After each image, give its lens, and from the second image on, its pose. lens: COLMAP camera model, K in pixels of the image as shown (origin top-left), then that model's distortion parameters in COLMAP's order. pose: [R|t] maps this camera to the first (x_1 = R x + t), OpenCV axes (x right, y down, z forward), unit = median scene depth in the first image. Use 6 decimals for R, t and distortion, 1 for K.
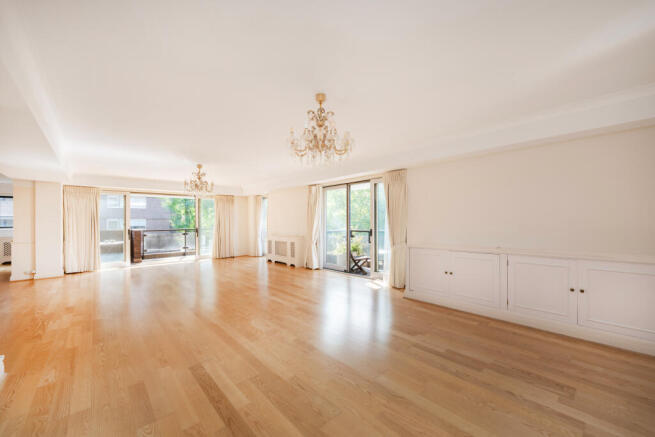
lens RADIAL K [[256.1, 0, 326.4], [0, 256.1, 222.0], [0, 0, 1]] dist [-0.000287, -0.000112]
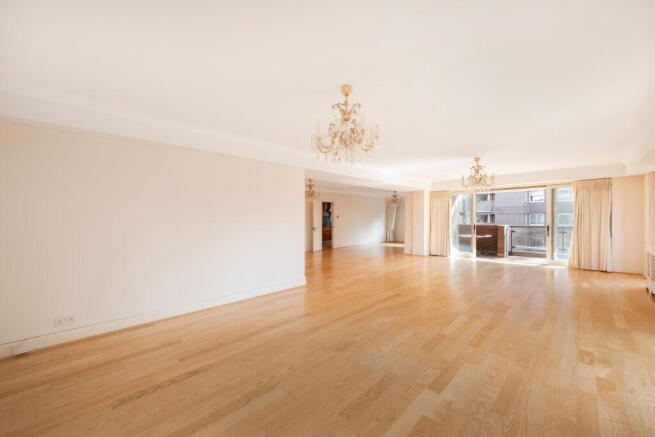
lens RADIAL K [[256.9, 0, 327.5], [0, 256.9, 218.5], [0, 0, 1]] dist [0.001266, 0.000104]
pose [[0.051902, 0.008081, -0.998619, 0.342988], [0.003851, 0.999958, 0.008292, -0.010511], [0.998645, -0.004276, 0.051868, 0.333286]]
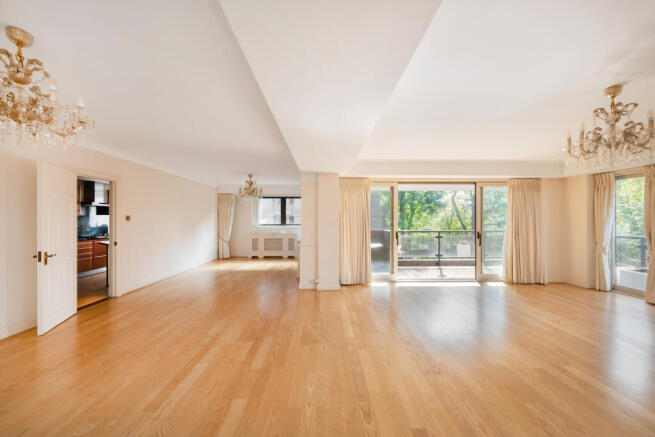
lens RADIAL K [[256.9, 0, 327.5], [0, 256.9, 218.5], [0, 0, 1]] dist [0.001266, 0.000104]
pose [[0.754015, 0.006528, -0.656825, -0.465138], [-0.007958, 0.999968, 0.000802, -0.009592], [0.656809, 0.004623, 0.754043, 0.318297]]
